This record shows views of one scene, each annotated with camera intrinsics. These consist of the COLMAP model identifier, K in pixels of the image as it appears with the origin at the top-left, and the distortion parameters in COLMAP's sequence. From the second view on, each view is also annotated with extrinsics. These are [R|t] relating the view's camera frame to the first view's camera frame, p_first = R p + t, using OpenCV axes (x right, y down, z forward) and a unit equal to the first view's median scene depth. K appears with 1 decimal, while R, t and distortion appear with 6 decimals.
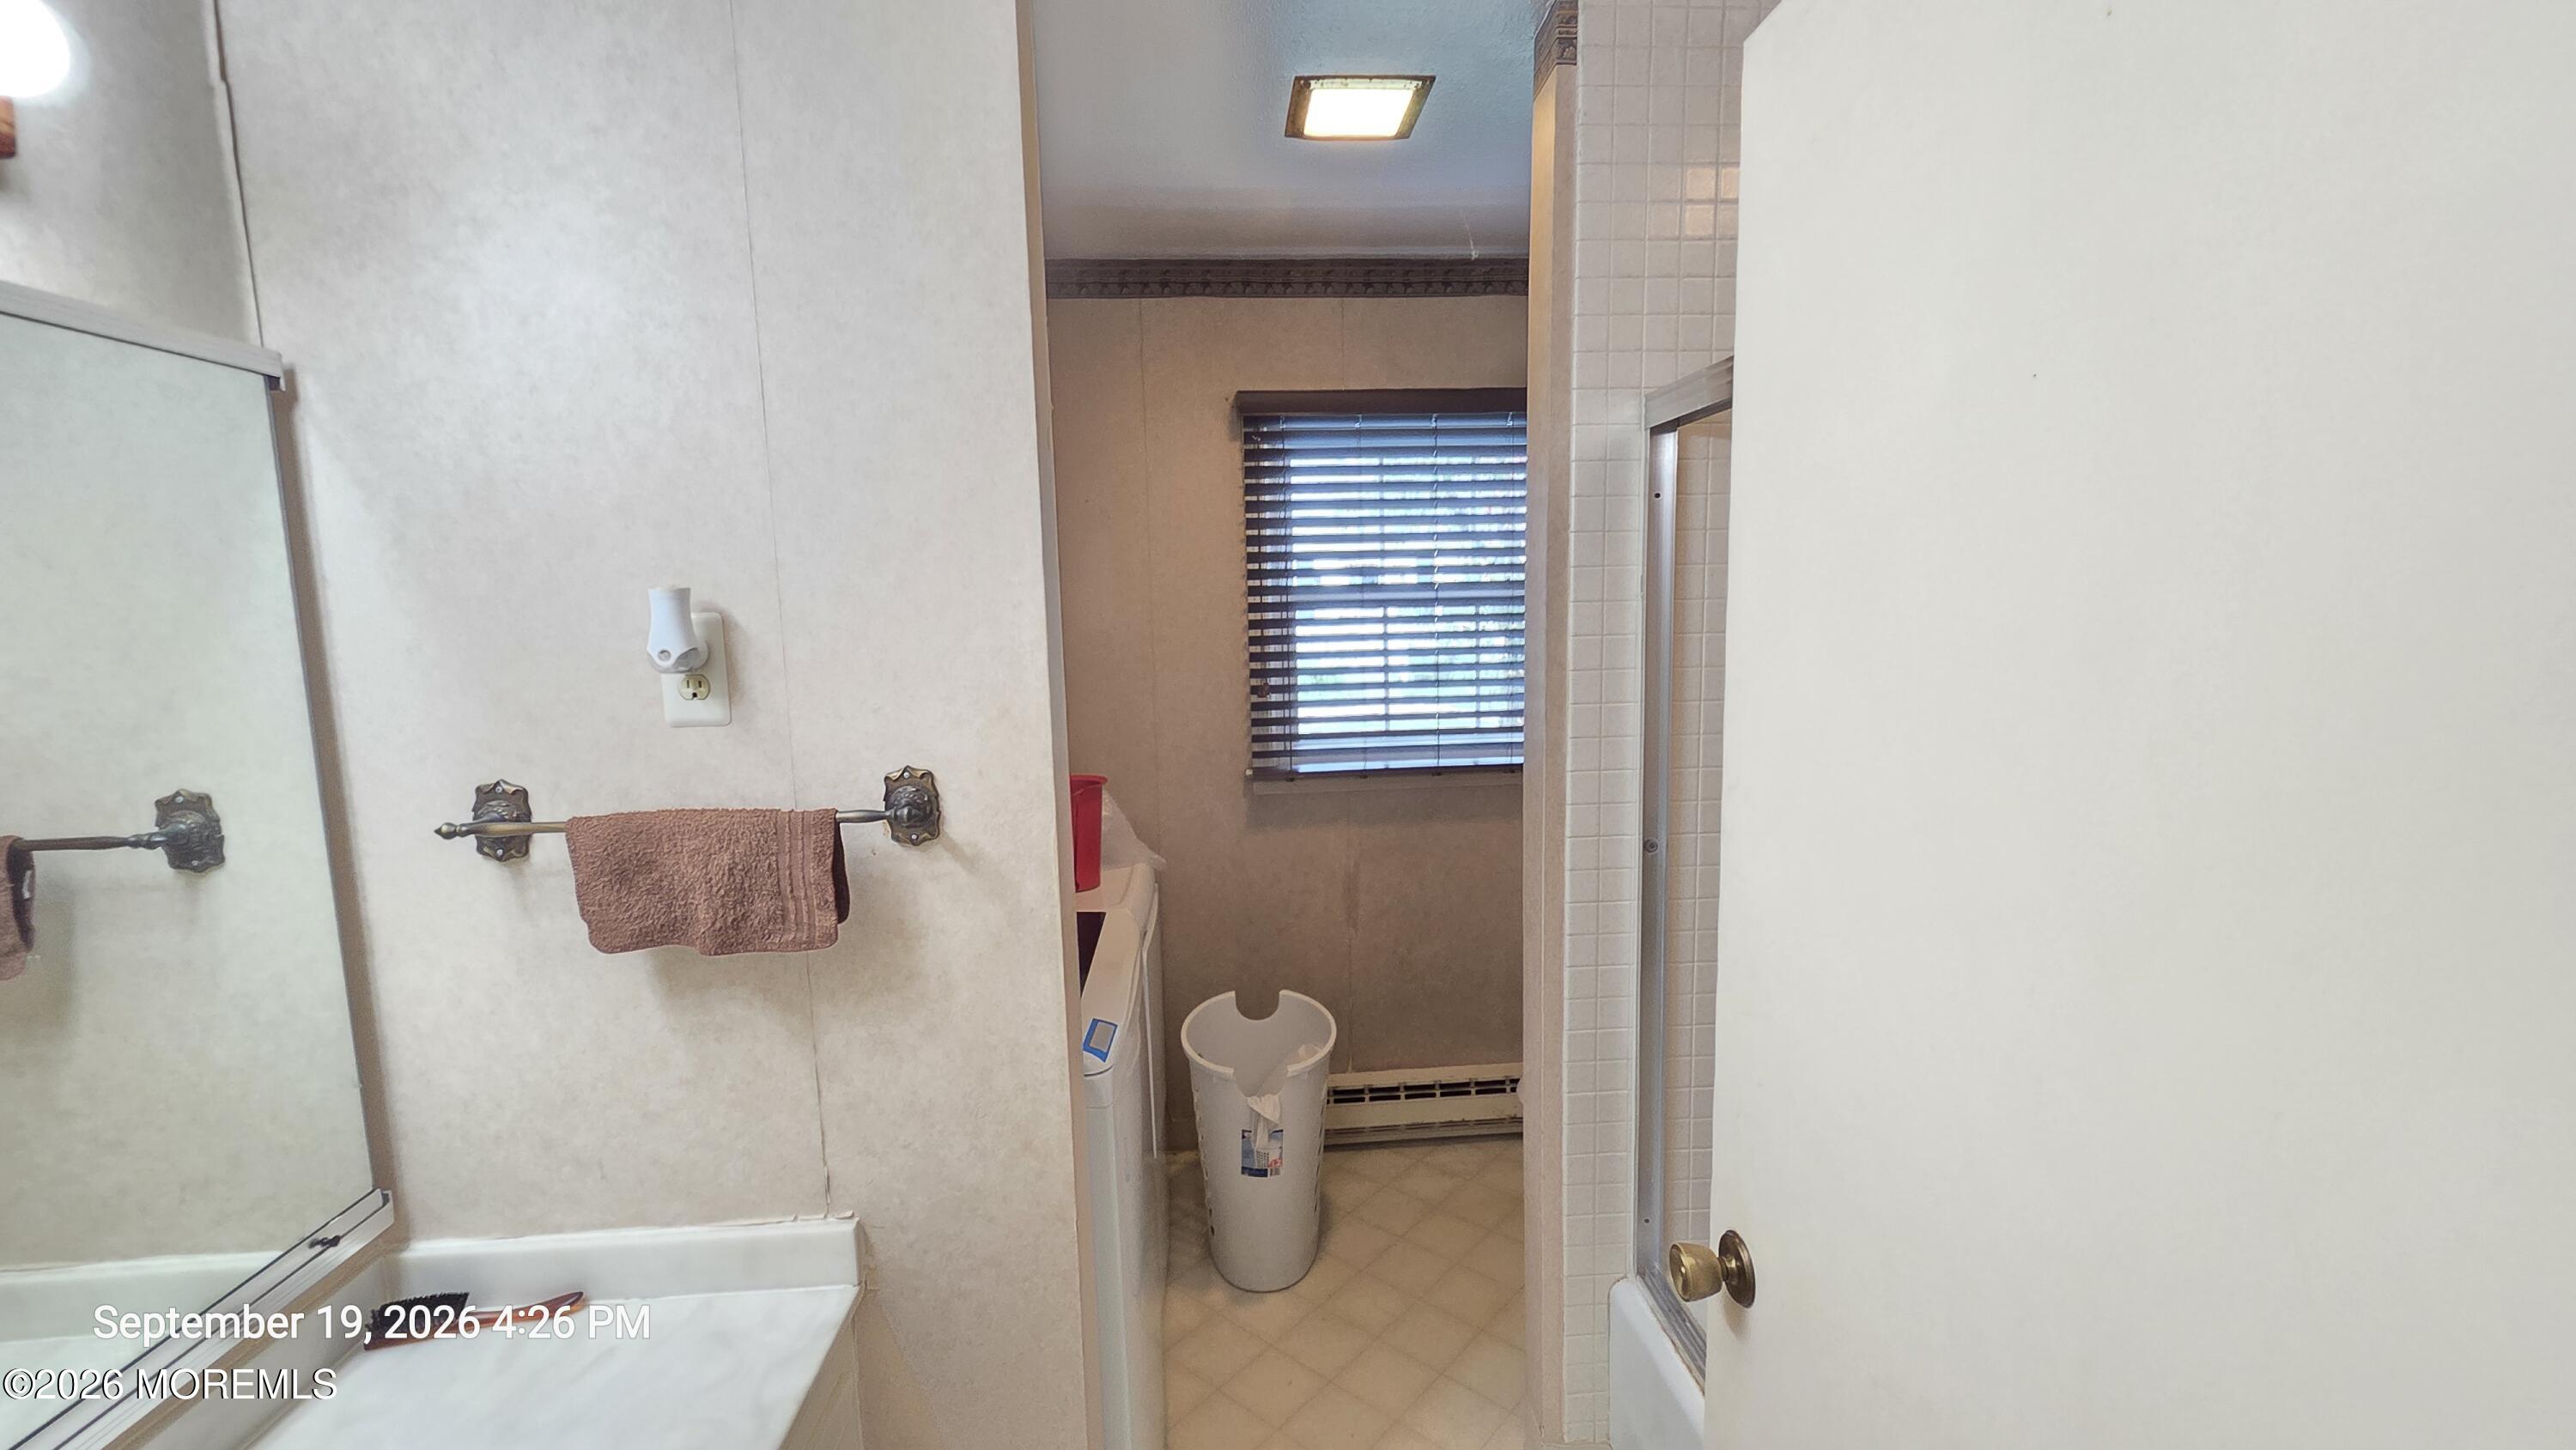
lens RADIAL K [[1052.4, 0, 1295.0], [0, 1052.4, 720.9], [0, 0, 1]] dist [0.001598, -0.000052]
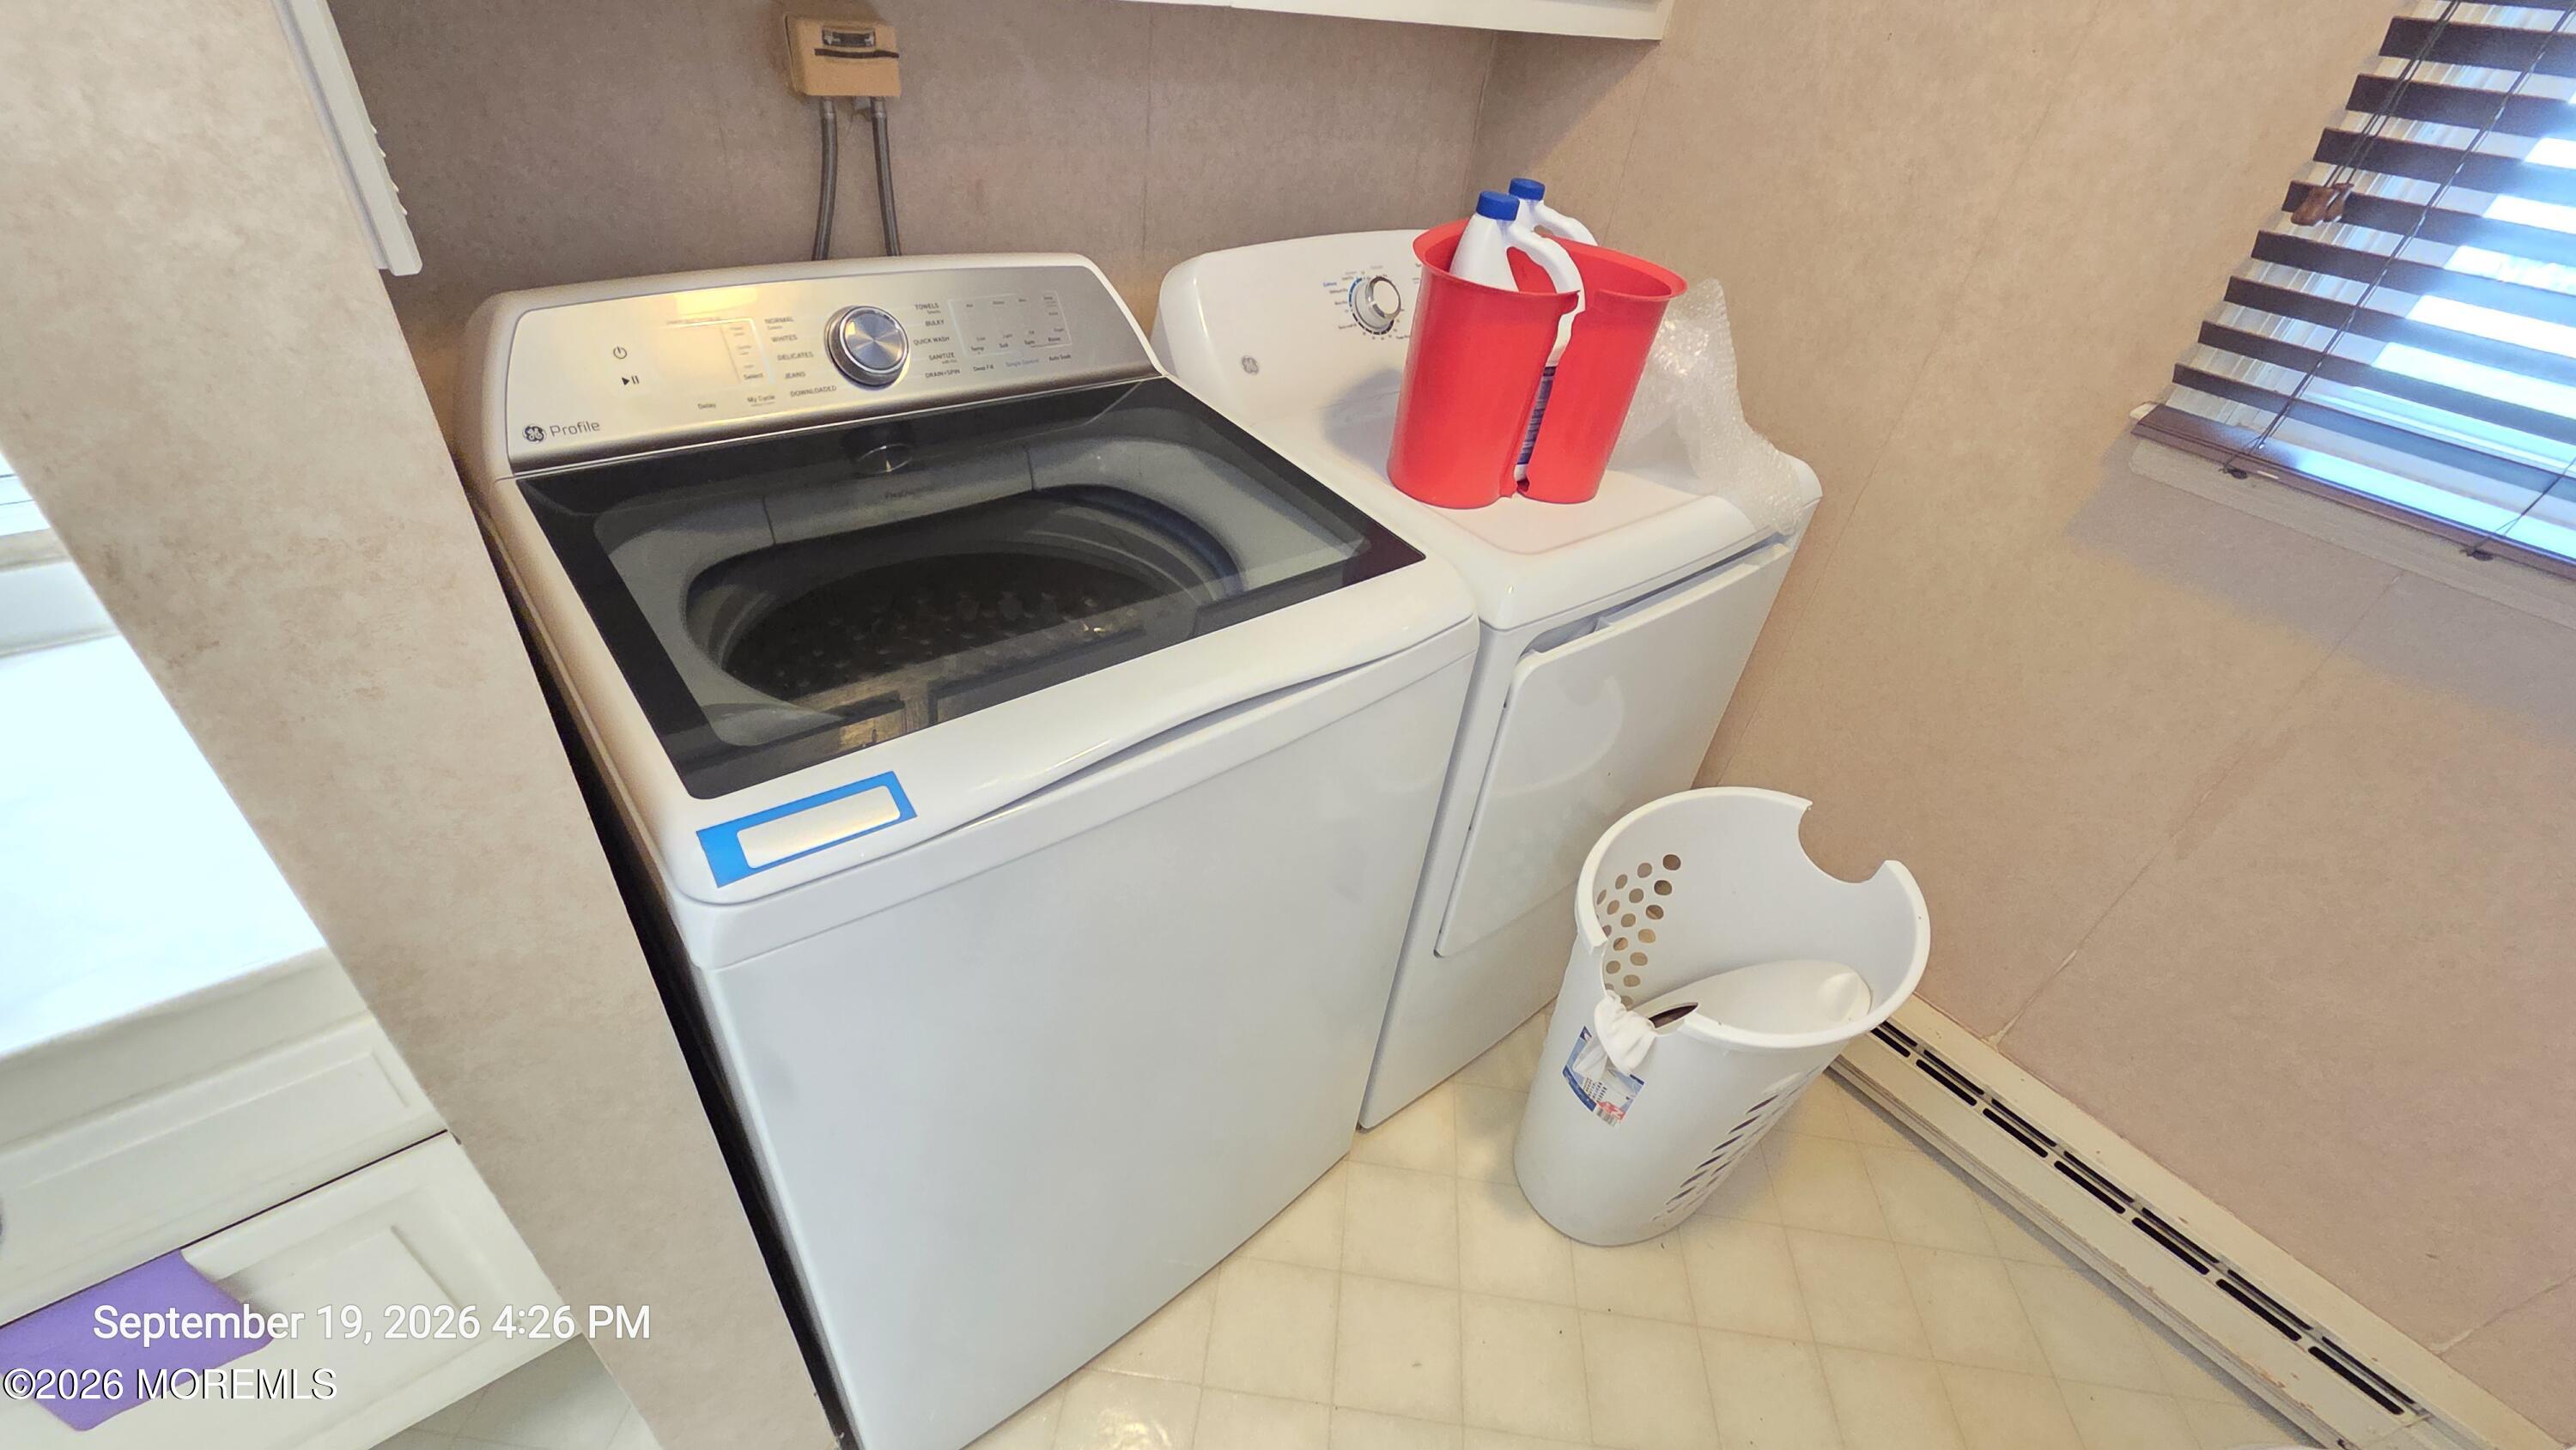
lens RADIAL K [[1052.4, 0, 1300.0], [0, 1052.4, 714.3], [0, 0, 1]] dist [0.001598, -0.000052]
pose [[0.572594, 0.565708, -0.593389, 0.082162], [-0.231992, 0.806008, 0.544546, -0.003746], [0.786331, -0.174143, 0.592755, 0.498404]]
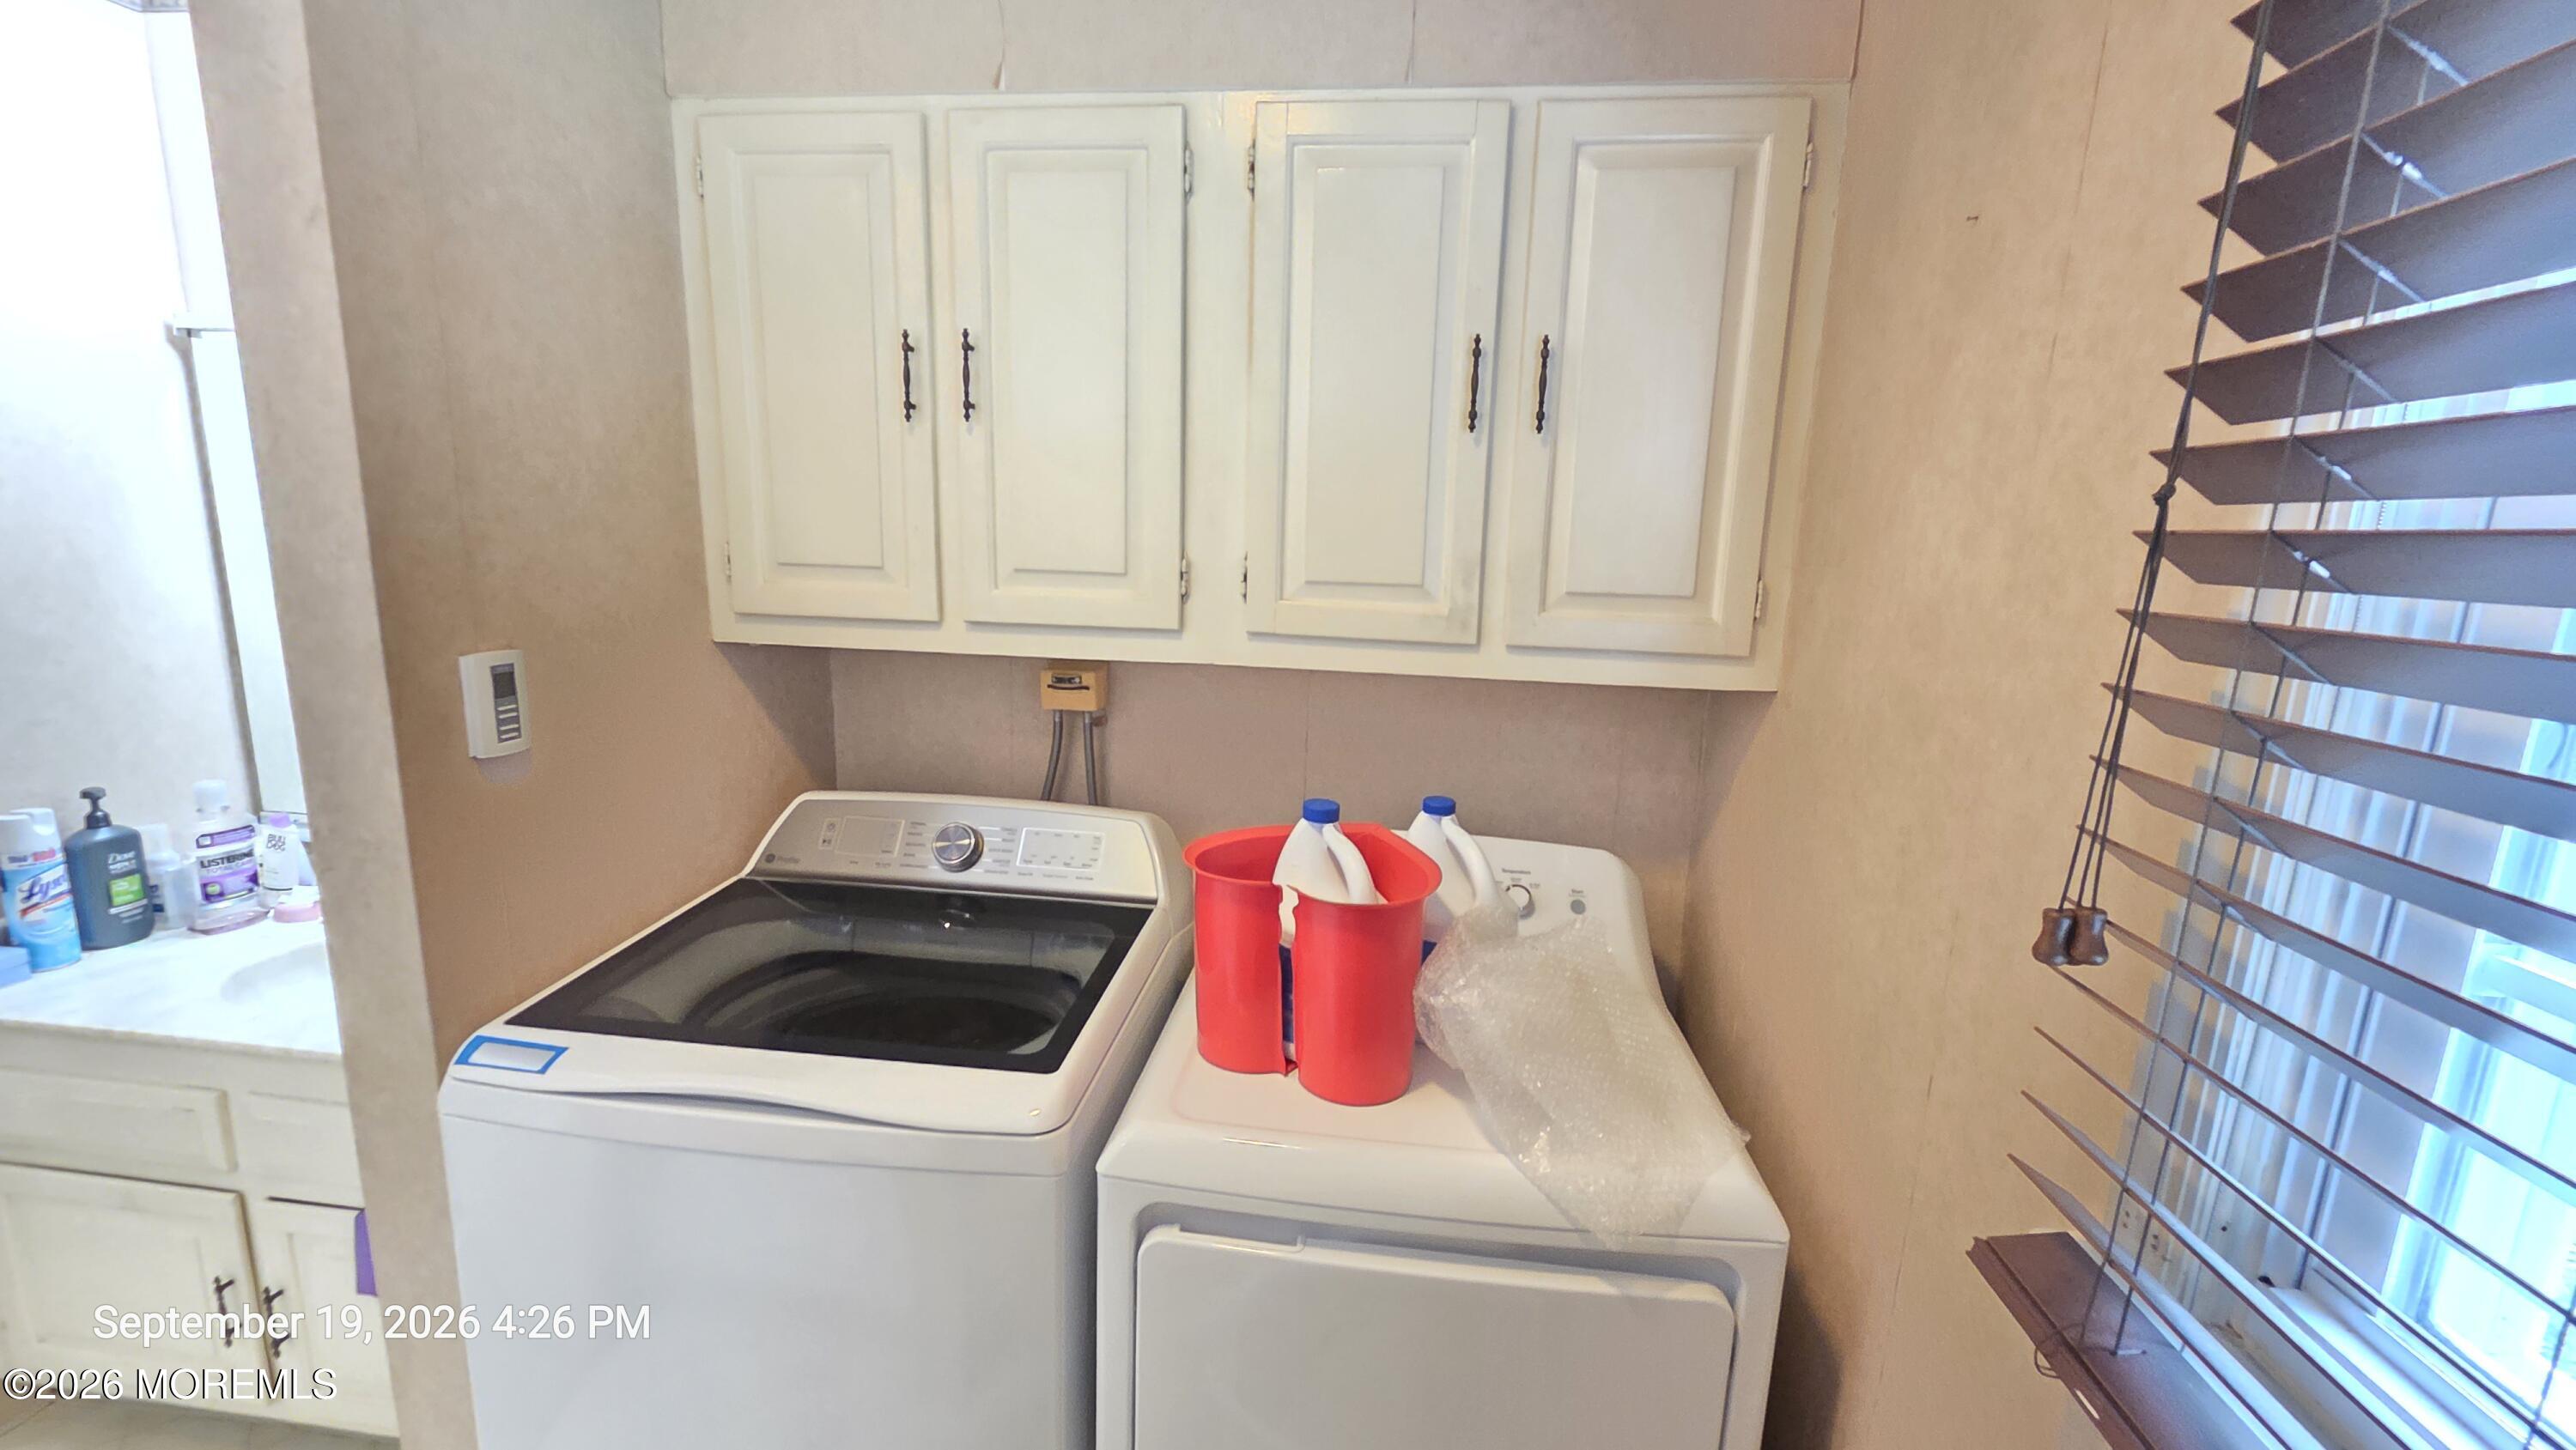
lens RADIAL K [[1052.4, 0, 1294.5], [0, 1052.4, 731.0], [0, 0, 1]] dist [0.001598, -0.000052]
pose [[-0.198927, 0.208324, -0.957616, 0.203759], [-0.150583, 0.959044, 0.239915, -0.099261], [0.968376, 0.191926, -0.159410, 0.888833]]
